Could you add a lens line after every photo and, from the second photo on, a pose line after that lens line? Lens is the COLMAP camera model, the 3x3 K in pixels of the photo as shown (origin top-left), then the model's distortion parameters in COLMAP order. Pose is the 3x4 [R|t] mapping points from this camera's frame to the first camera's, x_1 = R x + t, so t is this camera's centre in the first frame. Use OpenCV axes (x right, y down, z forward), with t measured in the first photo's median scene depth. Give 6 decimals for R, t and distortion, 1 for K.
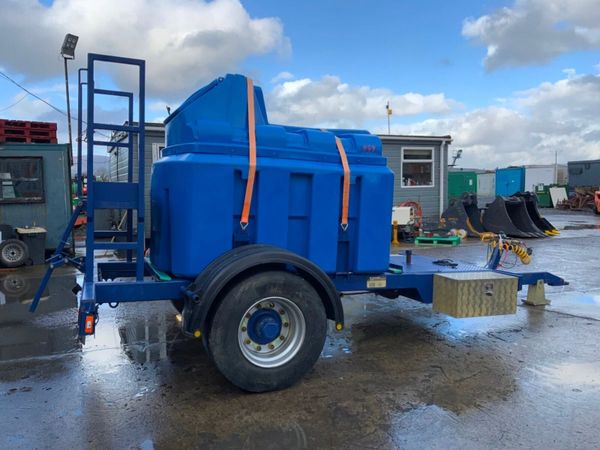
lens RADIAL K [[493.1, 0, 306.2], [0, 493.1, 220.9], [0, 0, 1]] dist [0.049111, -0.069641]
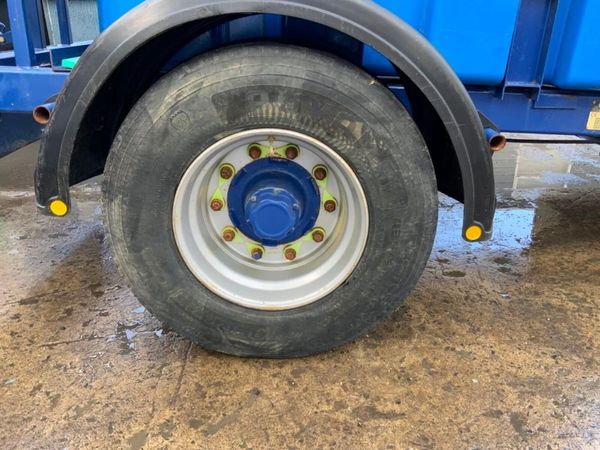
lens RADIAL K [[499.0, 0, 300.0], [0, 499.0, 225.0], [0, 0, 1]] dist [0.087458, -0.128120]
pose [[0.927663, 0.149256, -0.342291, 0.074099], [-0.028095, 0.941944, 0.334594, 0.094509], [0.372359, -0.300774, 0.878000, 0.645503]]
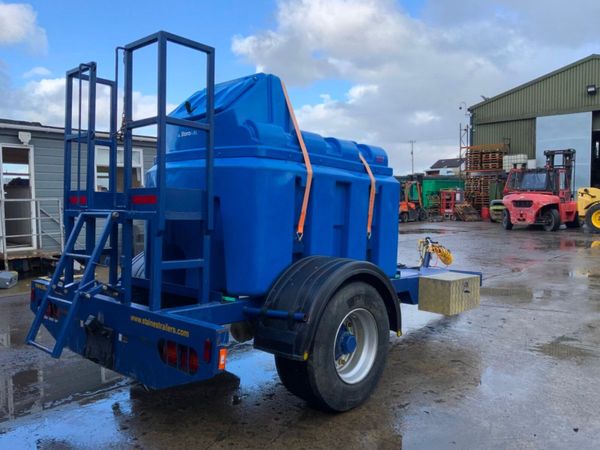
lens RADIAL K [[499.0, 0, 300.0], [0, 499.0, 225.0], [0, 0, 1]] dist [0.087458, -0.128120]
pose [[0.906928, -0.021928, 0.420714, -0.544571], [0.028754, 0.999538, -0.009888, -0.003111], [-0.420303, 0.021065, 0.907139, 0.145089]]
